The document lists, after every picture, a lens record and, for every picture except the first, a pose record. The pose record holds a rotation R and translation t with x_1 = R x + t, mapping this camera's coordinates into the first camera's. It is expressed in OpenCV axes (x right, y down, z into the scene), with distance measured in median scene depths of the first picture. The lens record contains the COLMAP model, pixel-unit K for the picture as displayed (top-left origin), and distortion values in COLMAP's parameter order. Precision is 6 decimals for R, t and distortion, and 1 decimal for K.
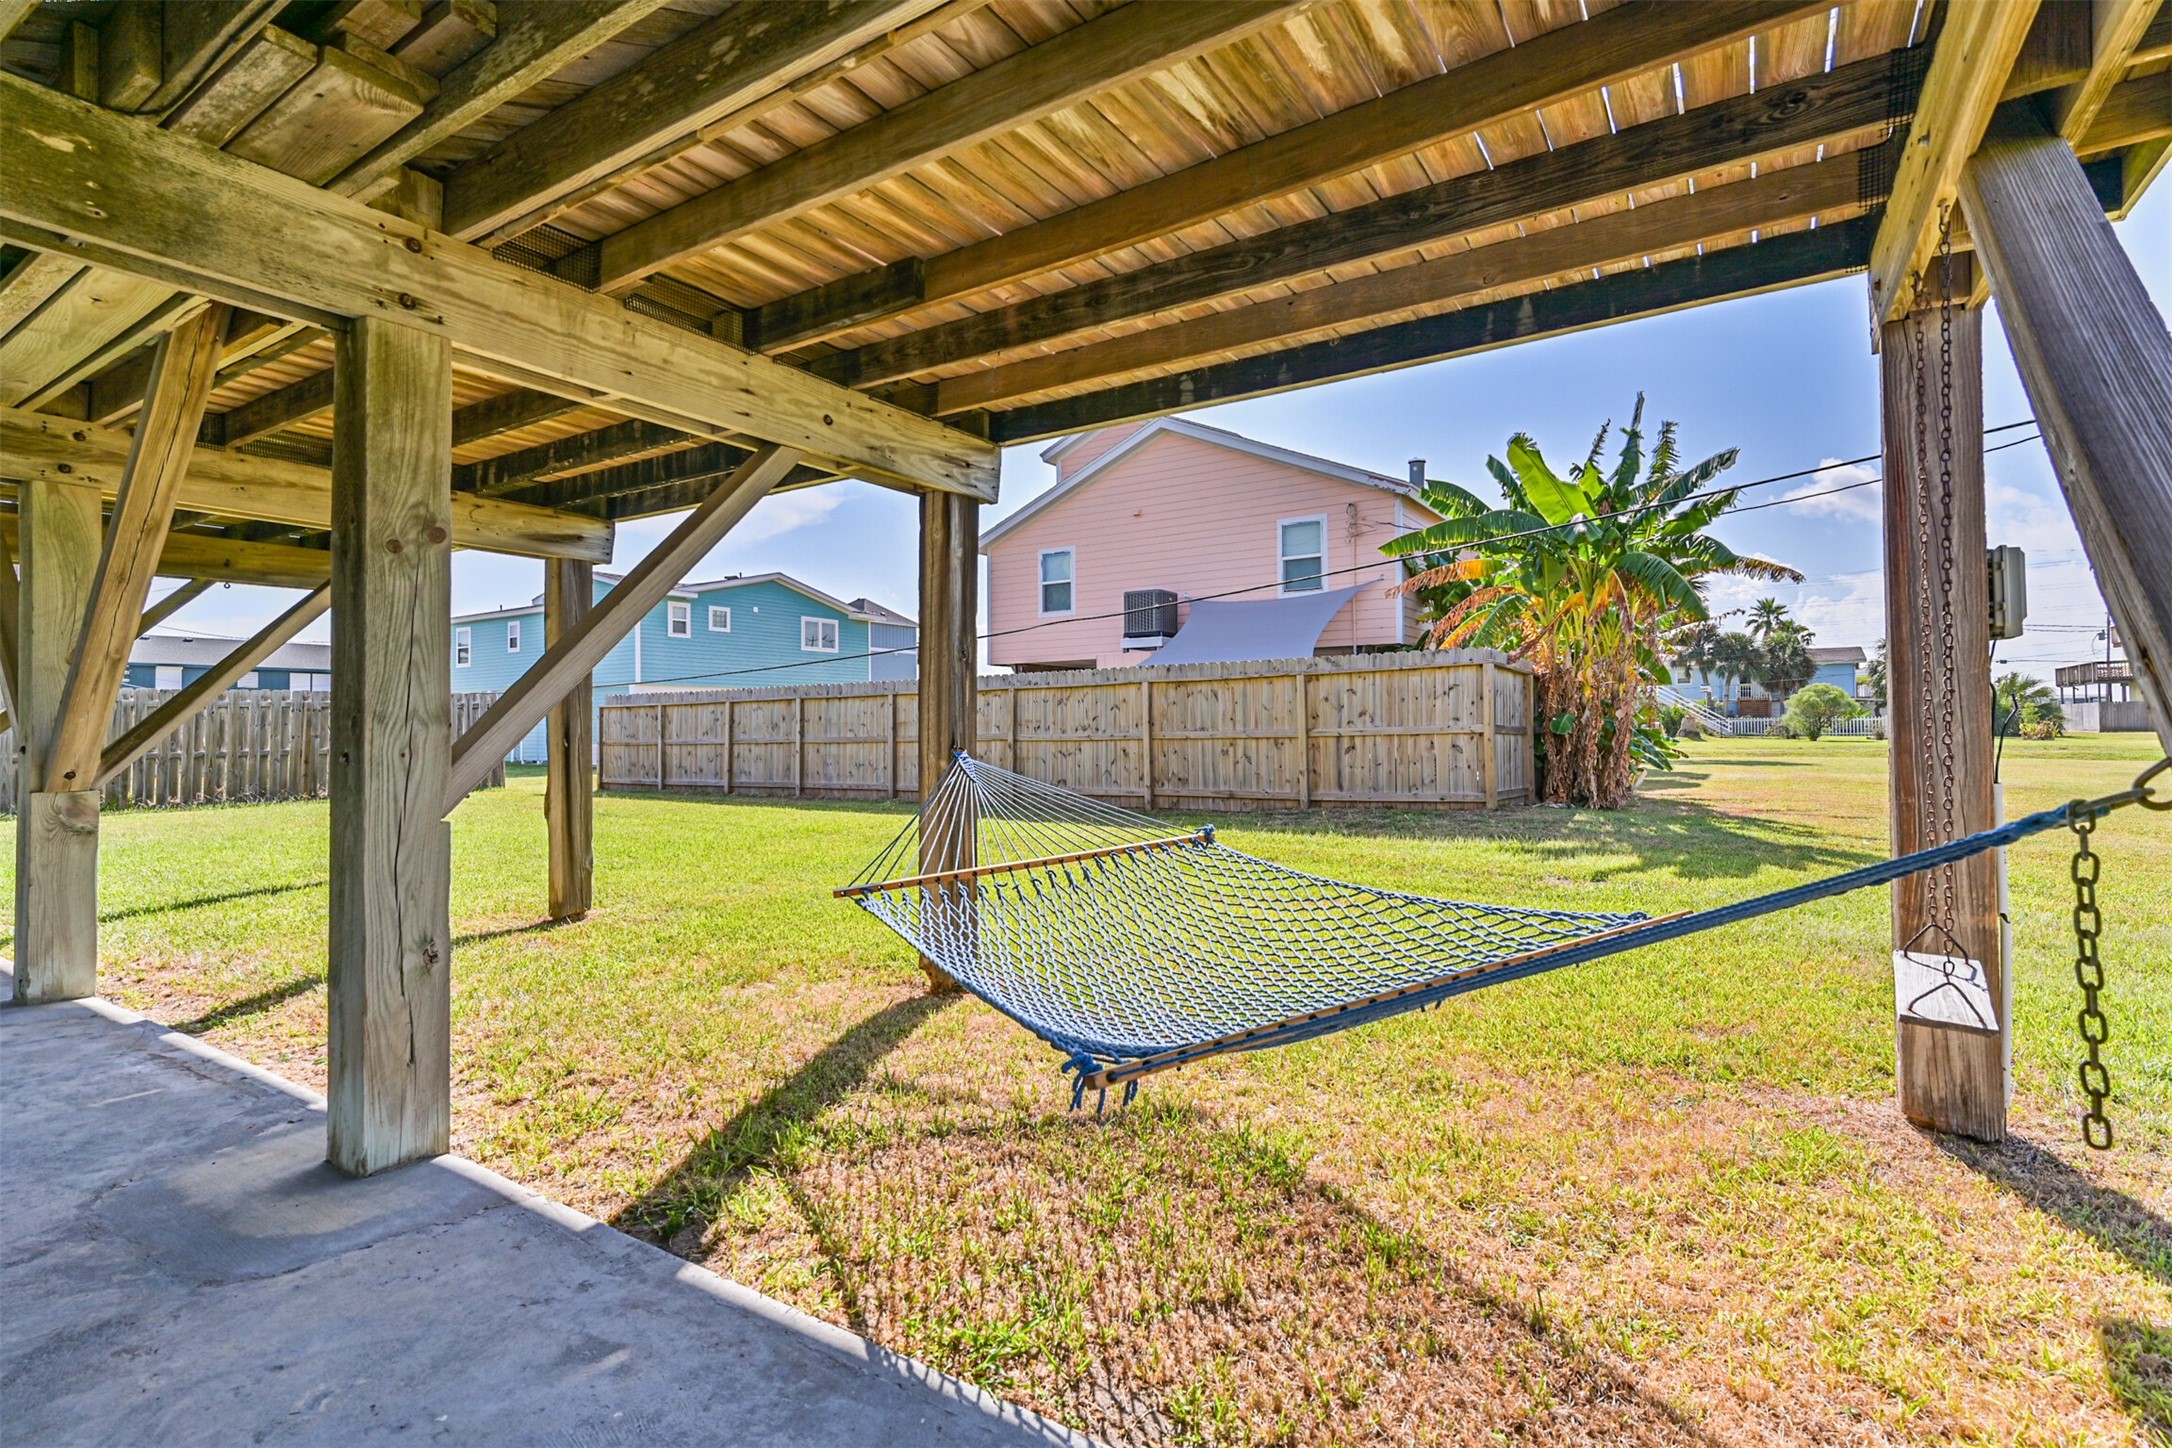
lens RADIAL K [[1008.8, 0, 1101.9], [0, 1008.8, 711.2], [0, 0, 1]] dist [0.000164, 0.000974]
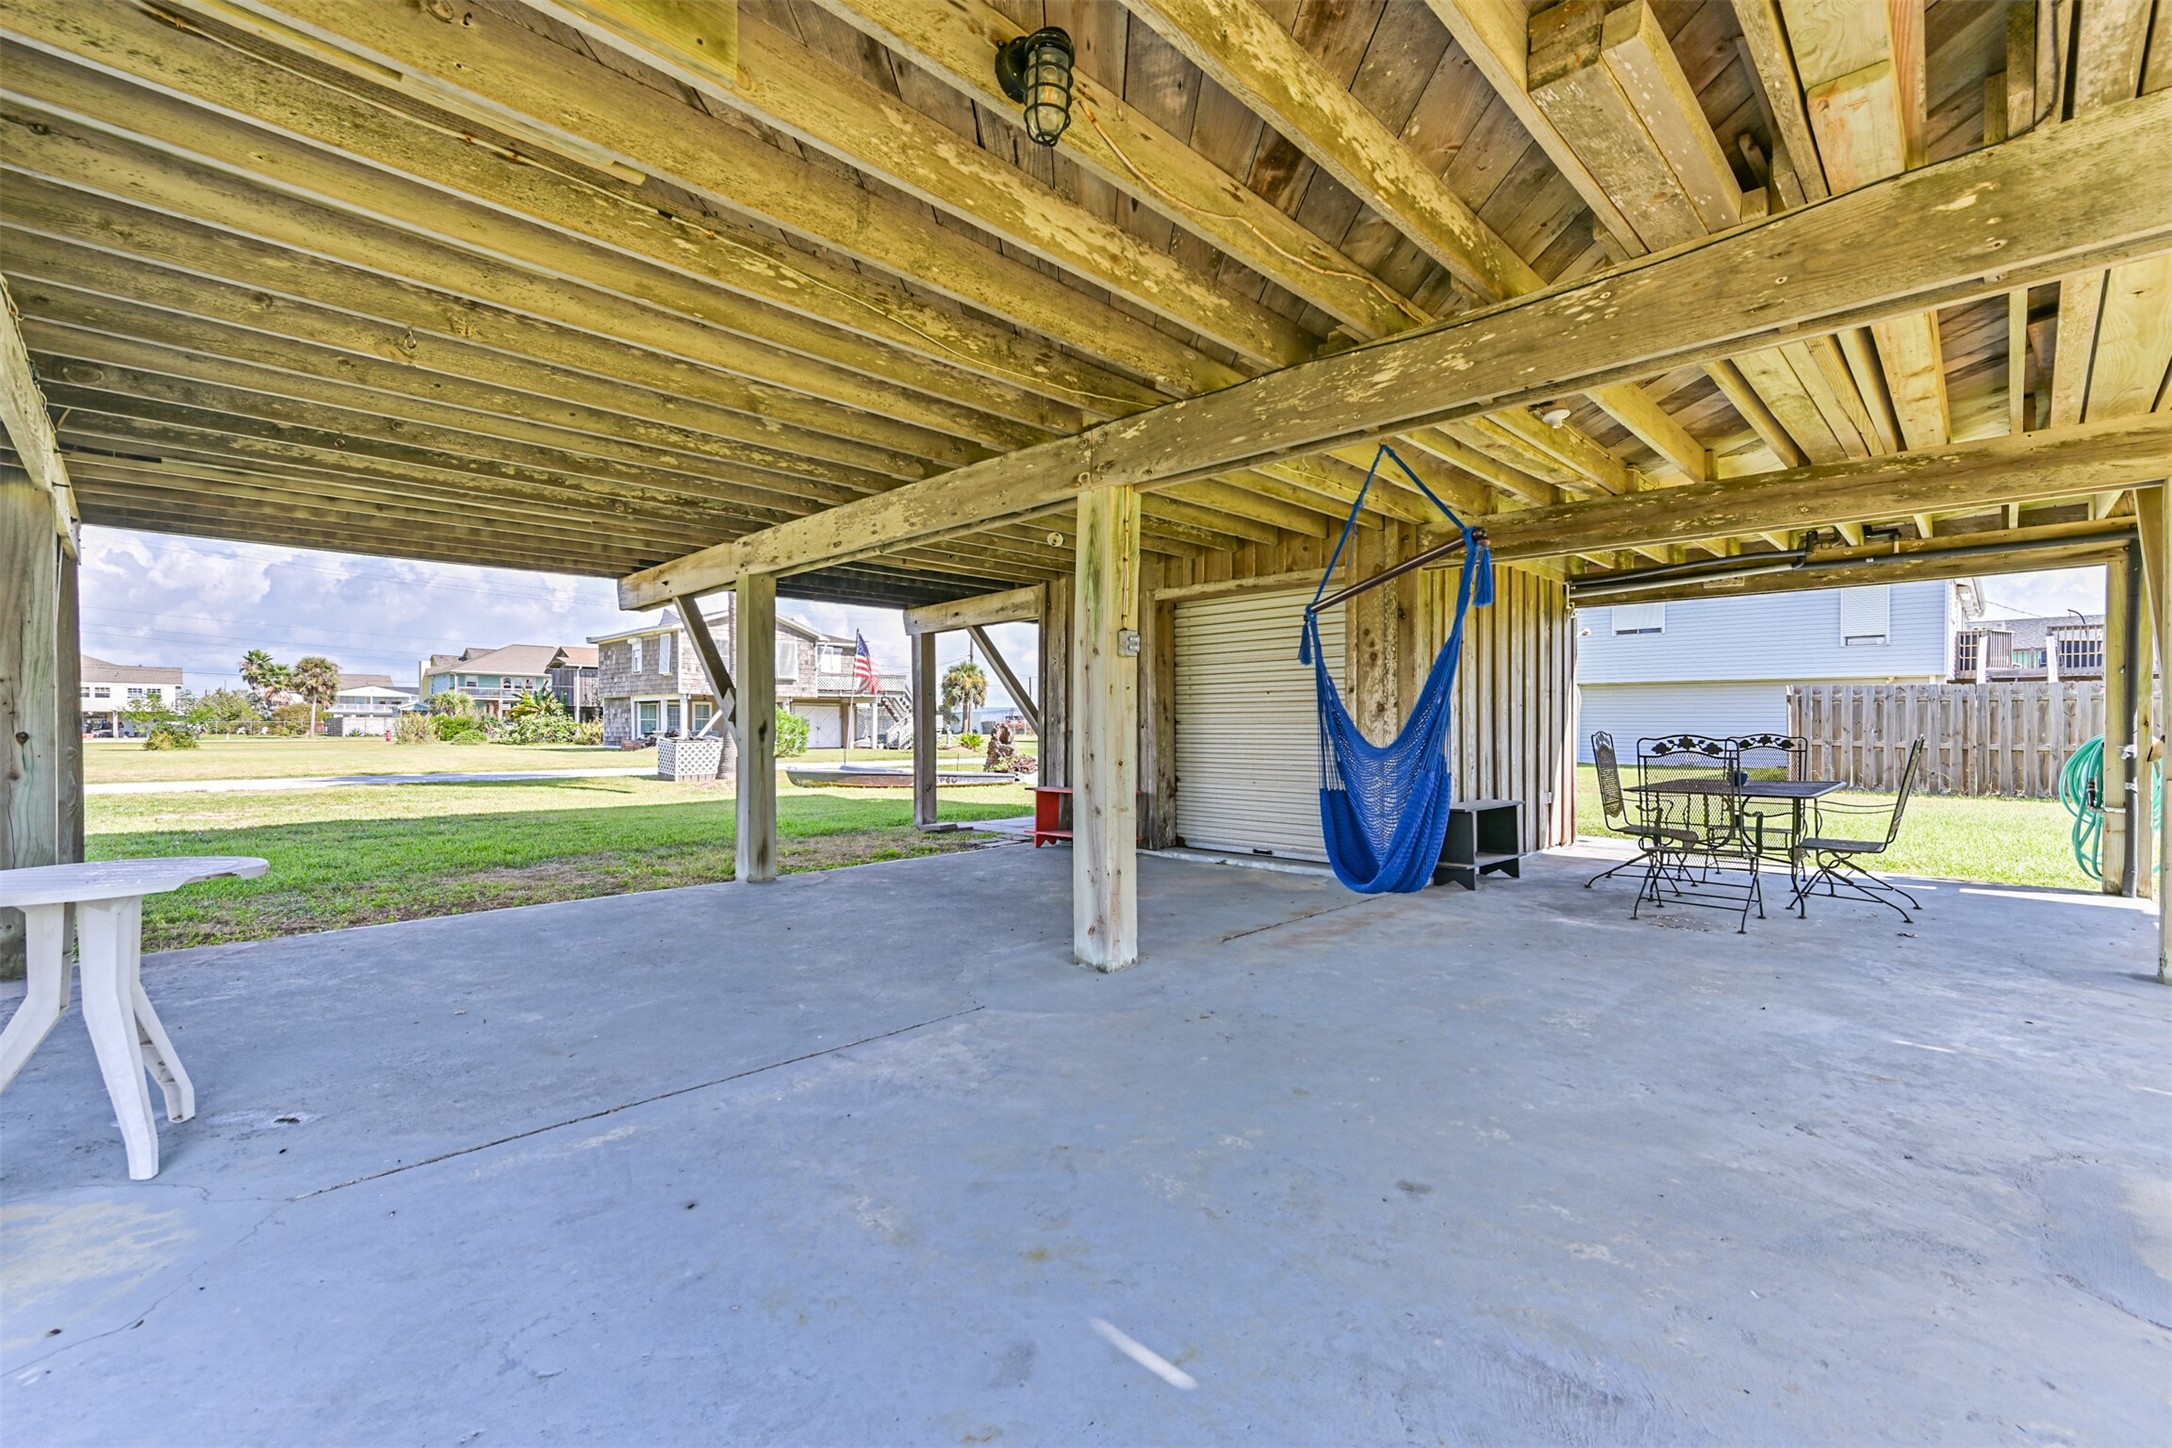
lens RADIAL K [[921.1, 0, 1102.5], [0, 921.1, 726.2], [0, 0, 1]] dist [0.002475, 0.000760]
pose [[-0.205121, 0.009768, -0.978688, 0.042990], [0.015510, 0.999857, 0.006729, 0.000985], [0.978614, -0.013799, -0.205244, 0.059735]]
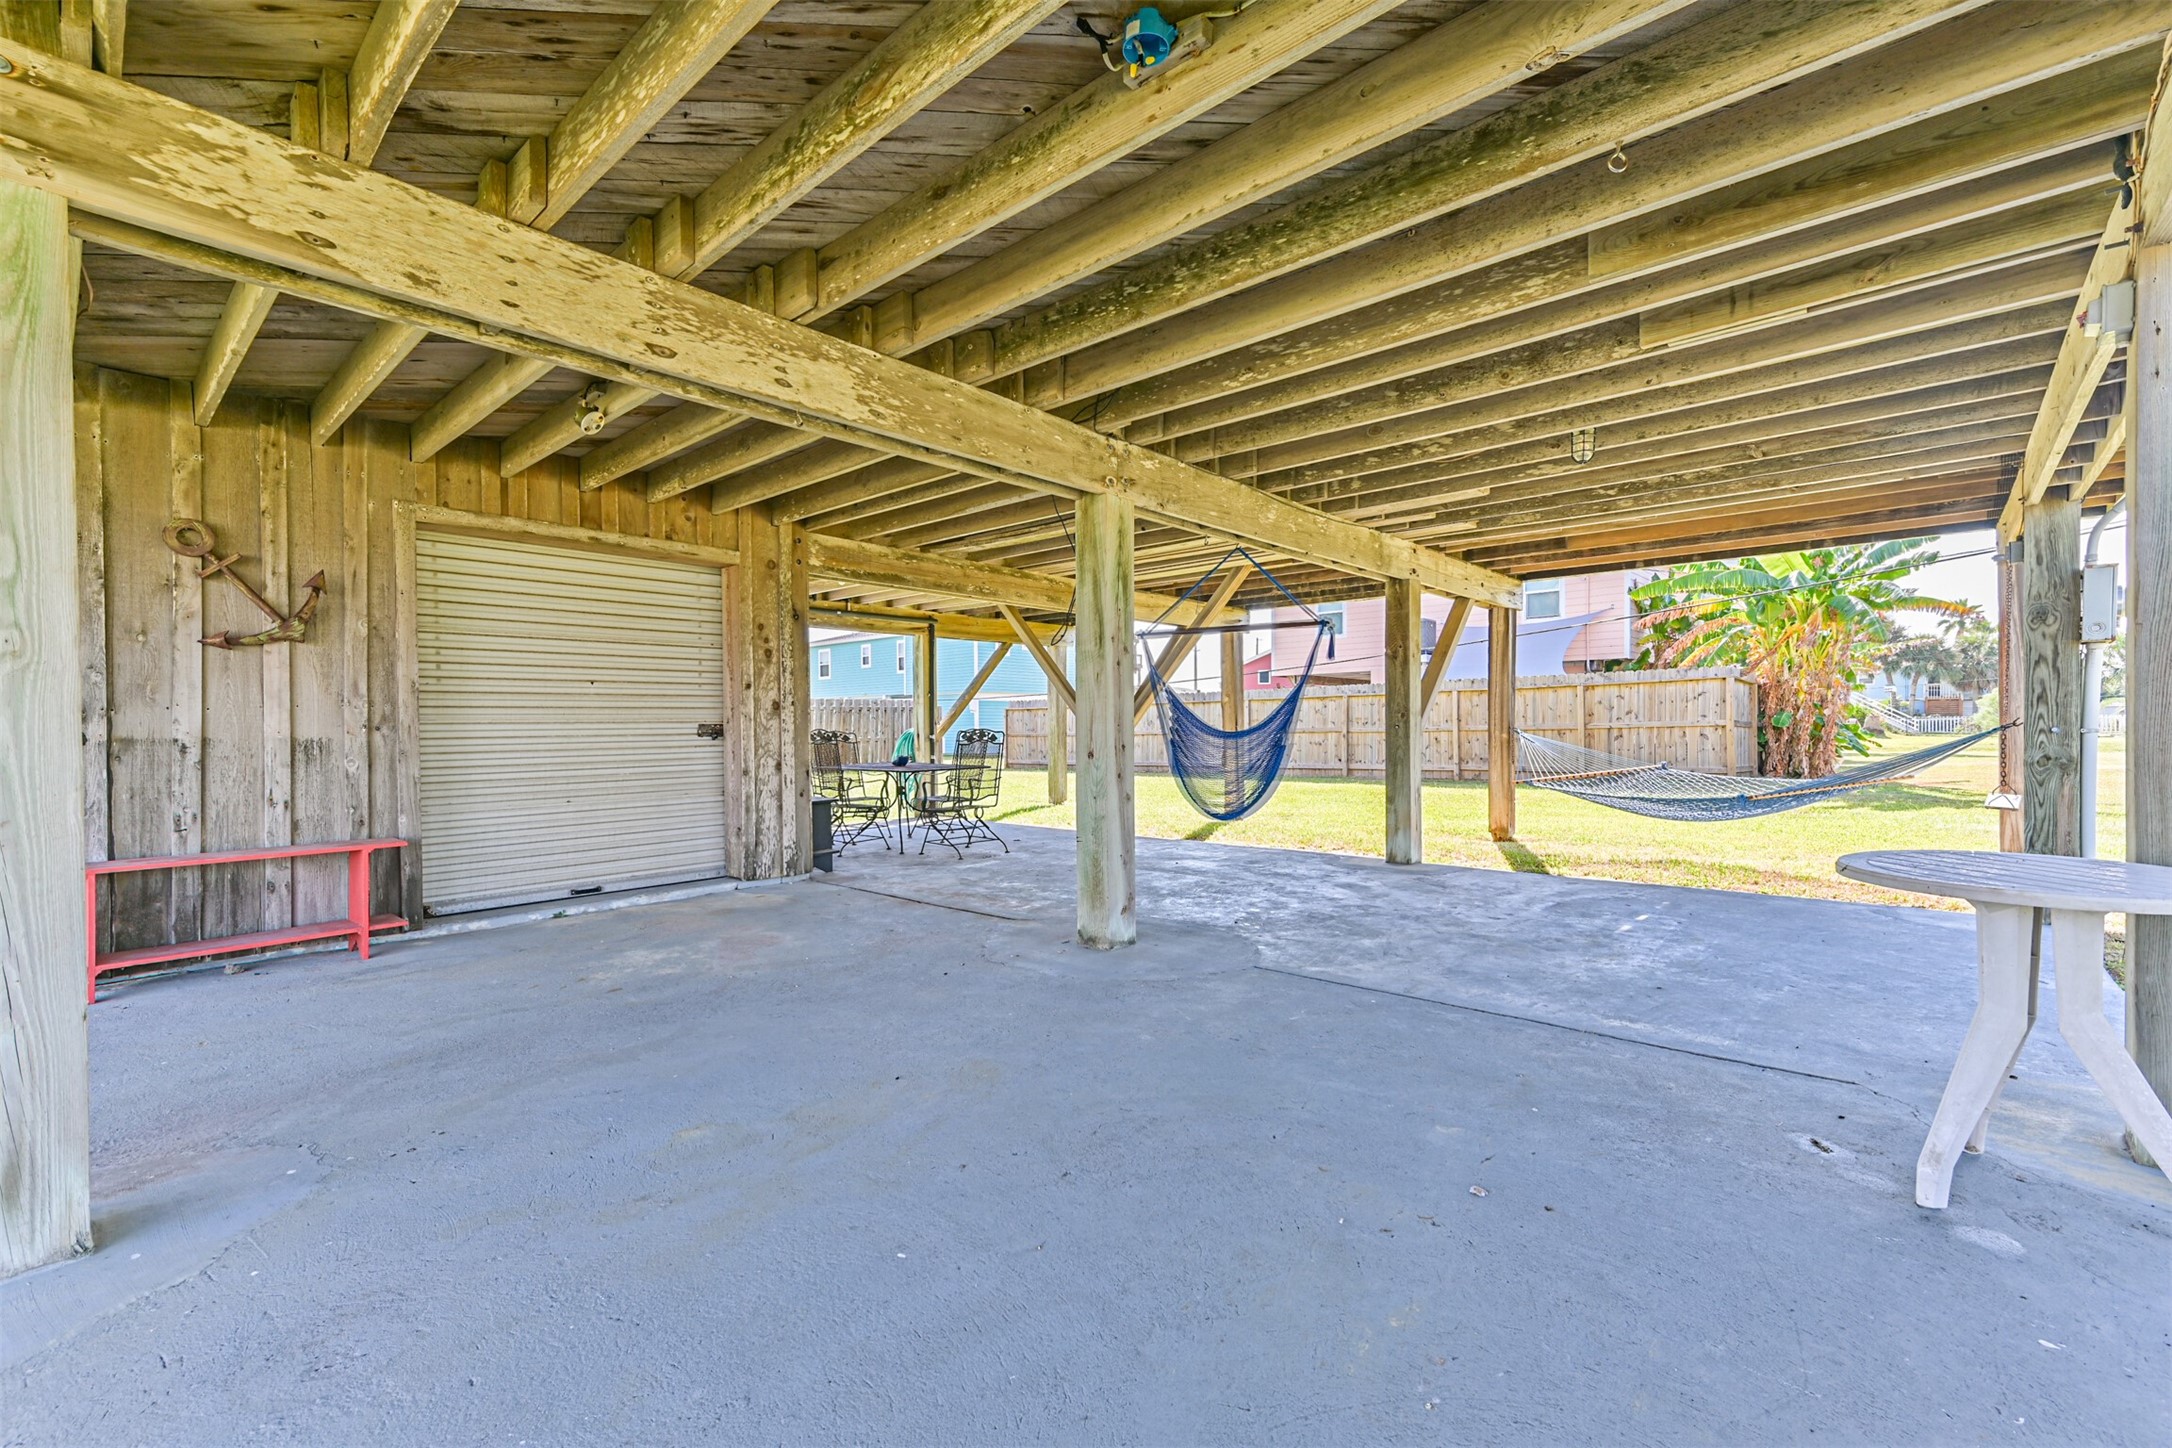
lens RADIAL K [[925.3, 0, 1099.9], [0, 925.3, 734.7], [0, 0, 1]] dist [0.008364, 0.000358]
pose [[0.986874, 0.001550, -0.161482, -0.259931], [0.002365, 0.999708, 0.024051, 0.000505], [0.161472, -0.024117, 0.986583, -0.408607]]
